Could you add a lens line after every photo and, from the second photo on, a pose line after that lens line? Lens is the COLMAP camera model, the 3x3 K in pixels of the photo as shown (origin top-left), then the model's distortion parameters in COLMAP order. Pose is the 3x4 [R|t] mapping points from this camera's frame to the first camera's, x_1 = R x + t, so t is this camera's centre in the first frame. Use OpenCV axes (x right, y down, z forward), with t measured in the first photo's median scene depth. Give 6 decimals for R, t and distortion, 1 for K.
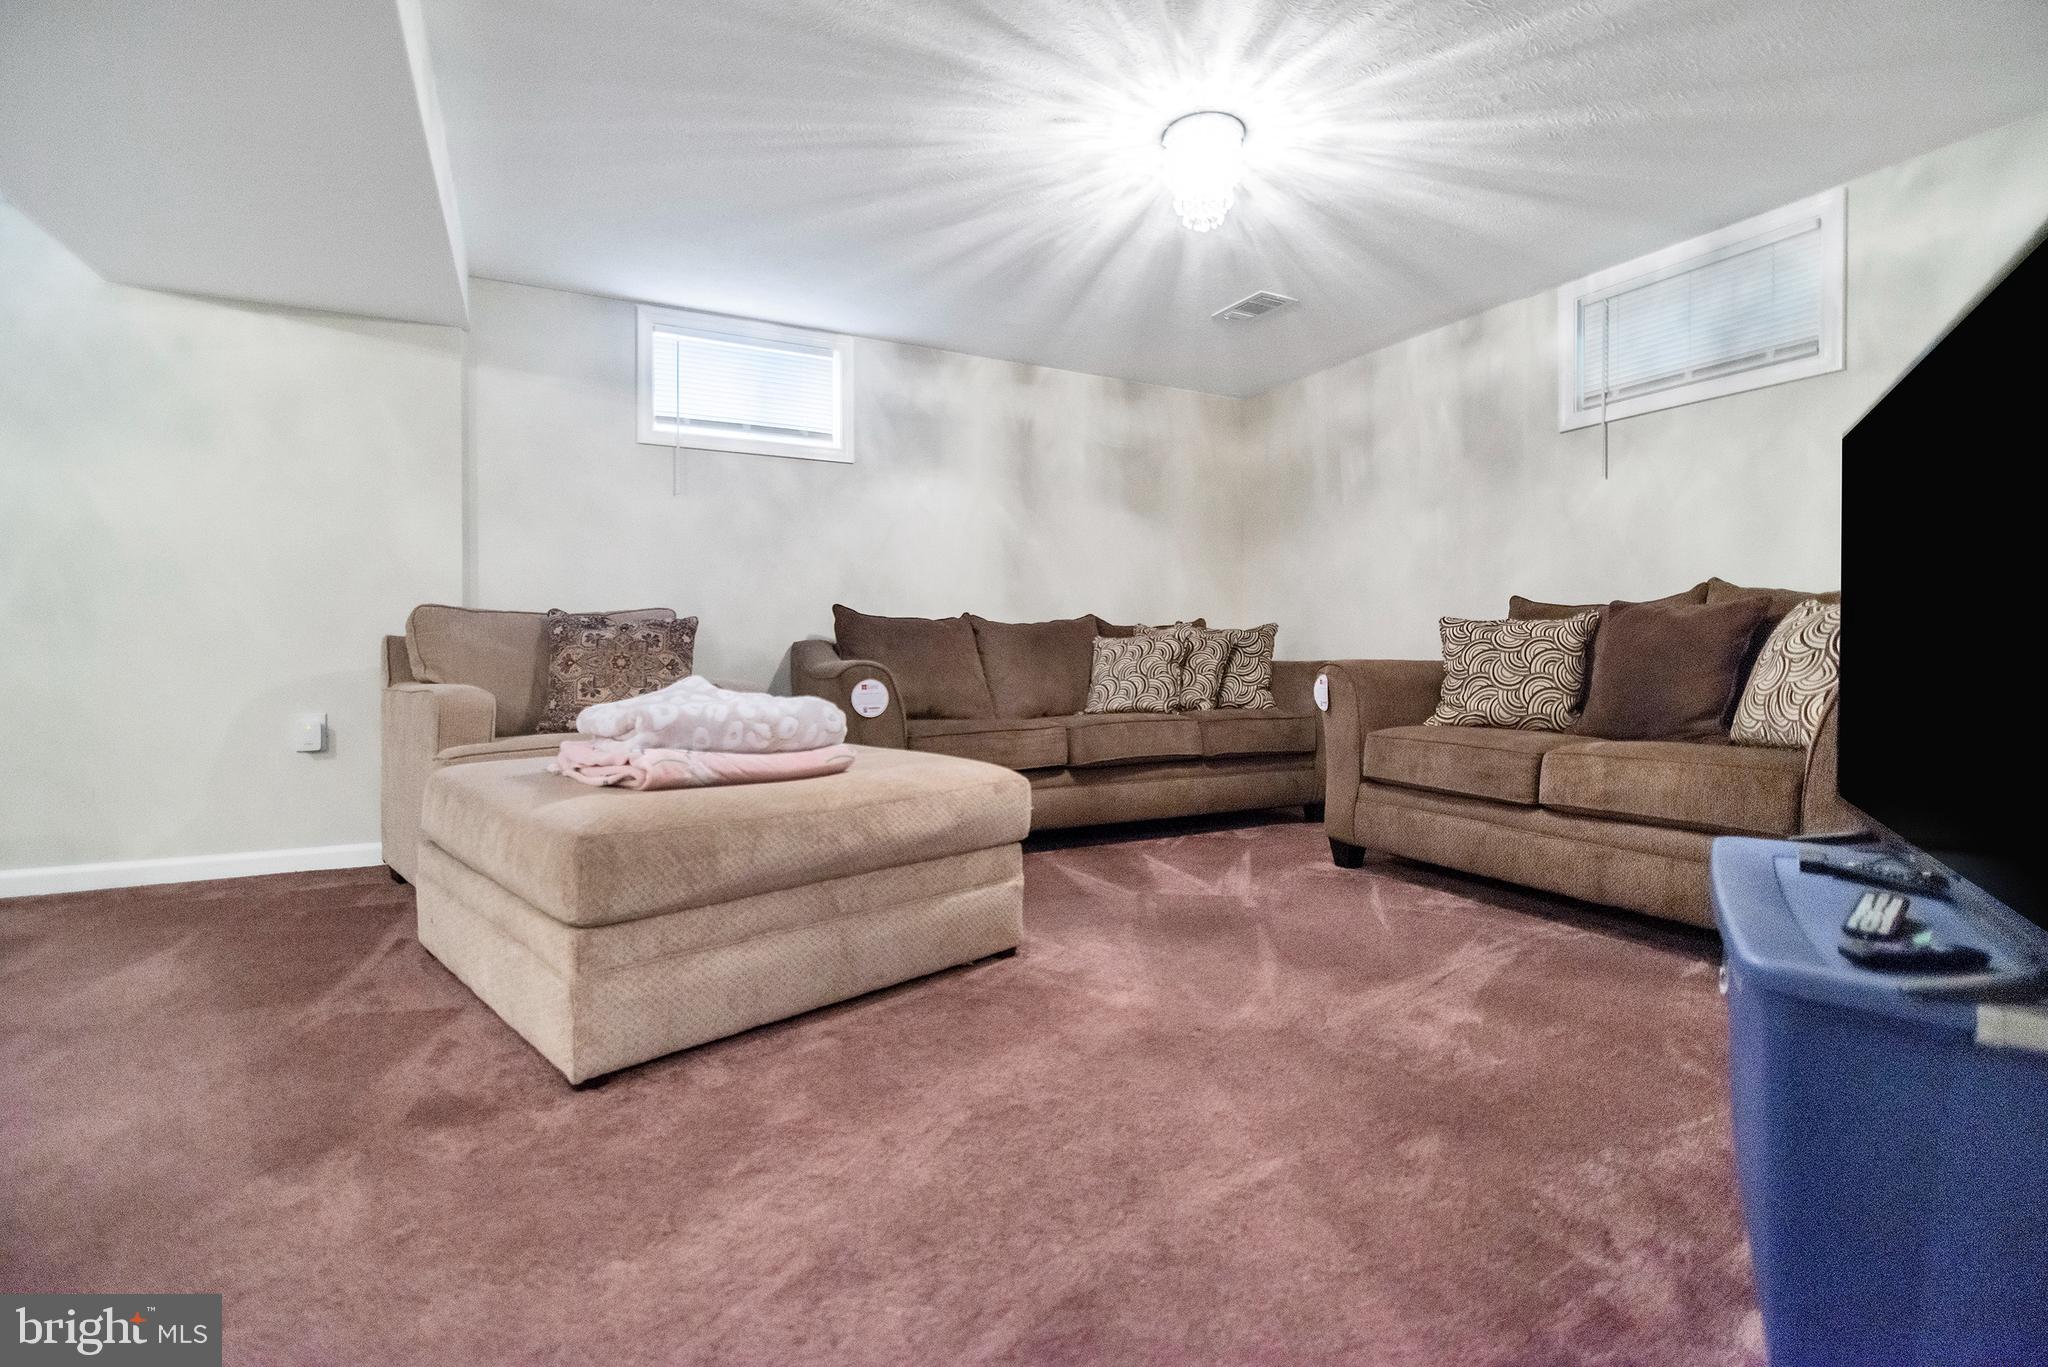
lens RADIAL K [[924.7, 0, 1021.4], [0, 924.7, 674.6], [0, 0, 1]] dist [0.000676, 0.000015]
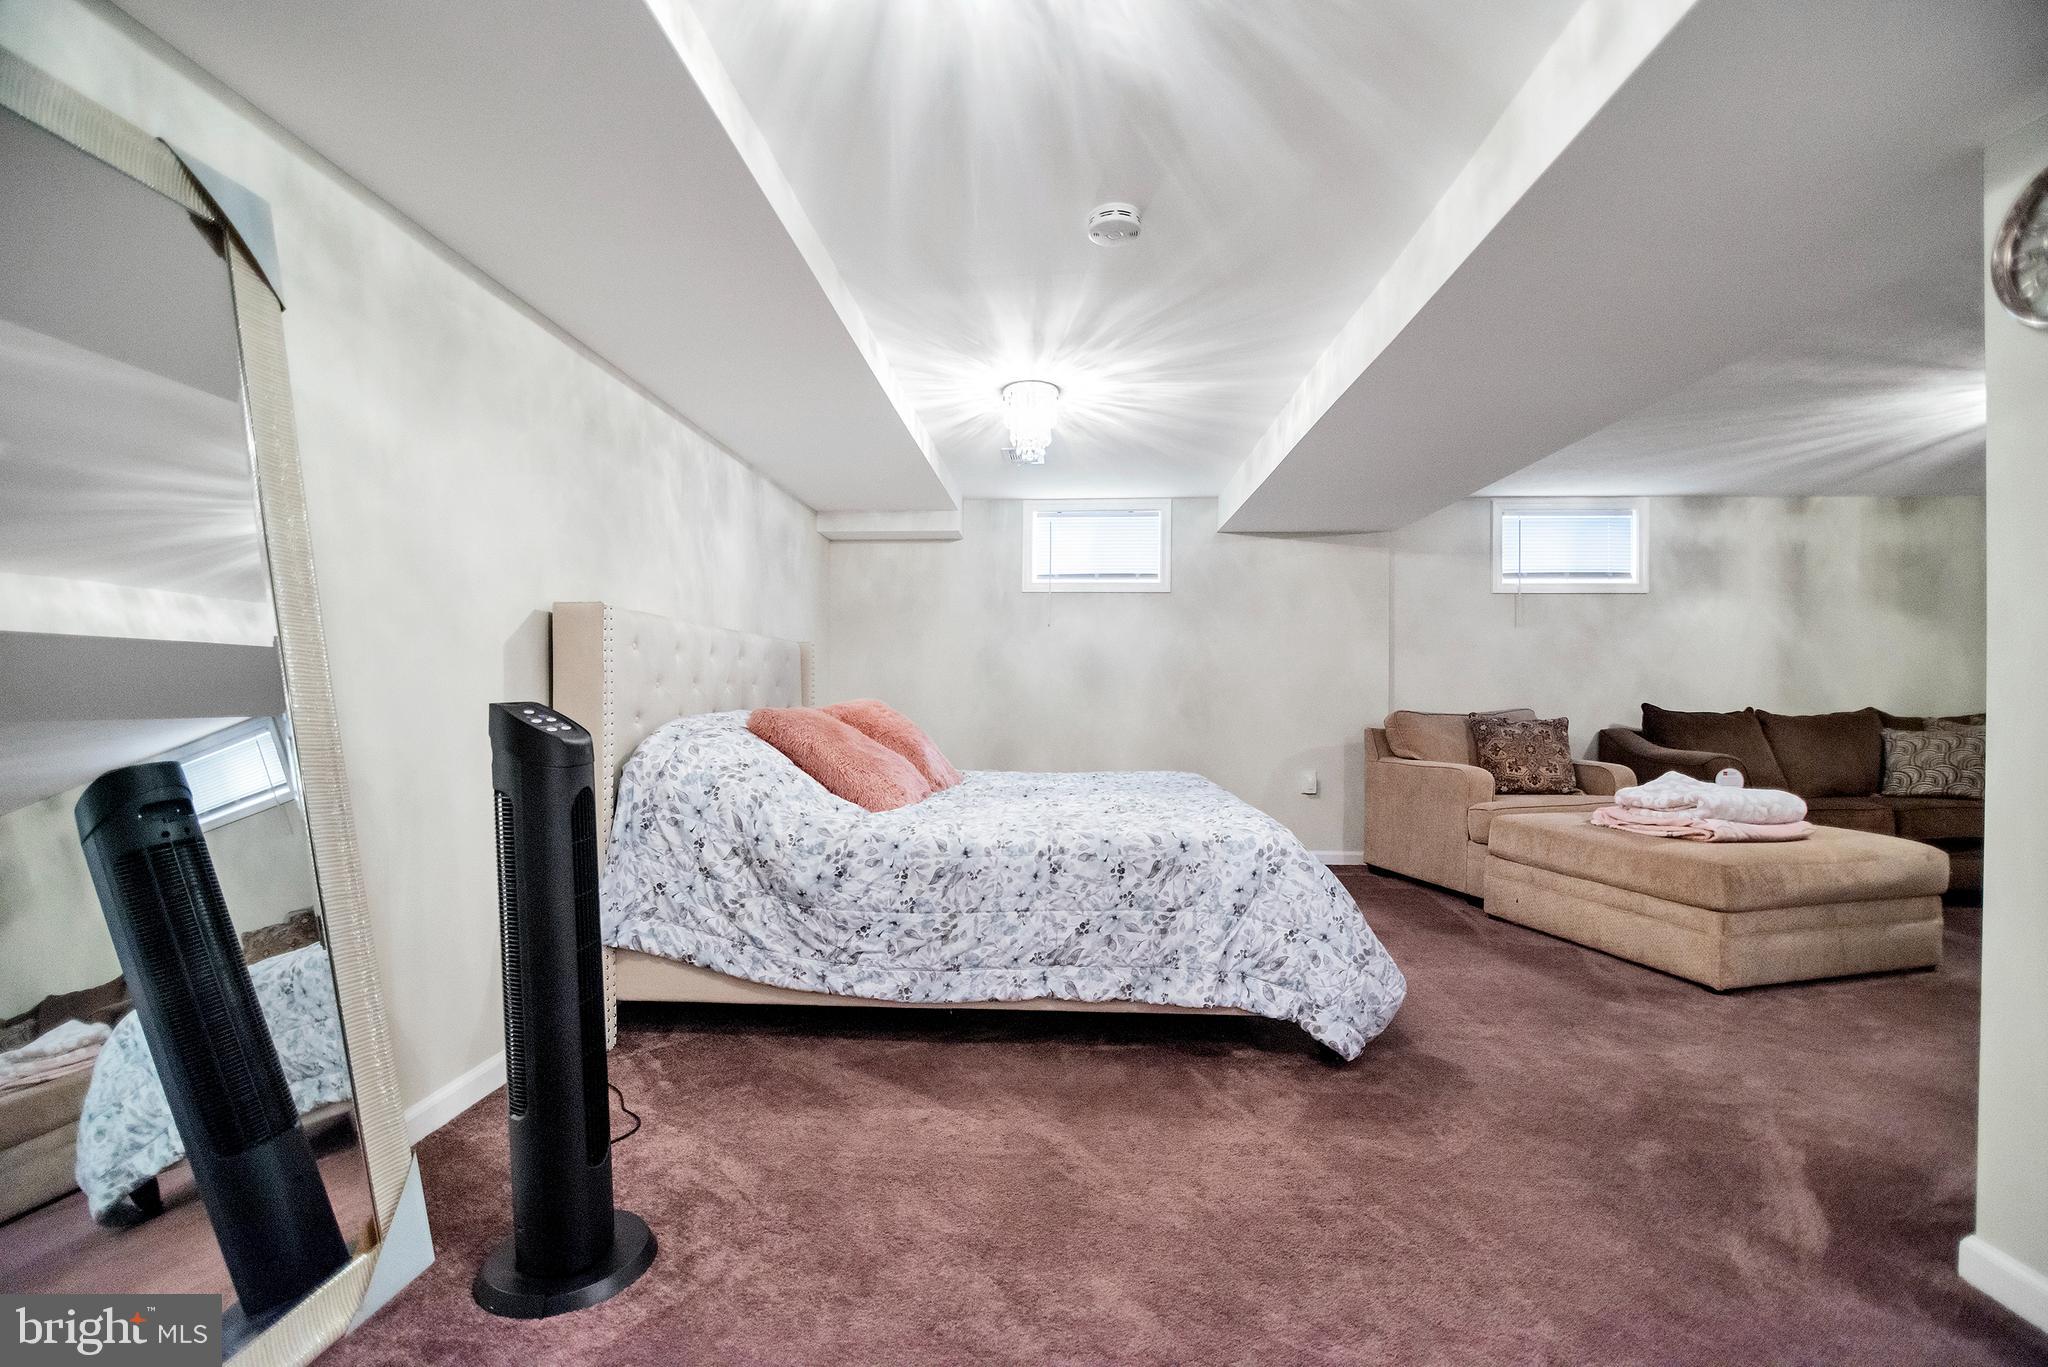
lens RADIAL K [[899.2, 0, 1027.5], [0, 899.2, 686.7], [0, 0, 1]] dist [-0.009785, -0.001740]
pose [[0.864622, 0.004721, -0.502400, -0.320706], [-0.018082, 0.999600, -0.021725, -0.055398], [0.502097, 0.027869, 0.864362, -0.563580]]
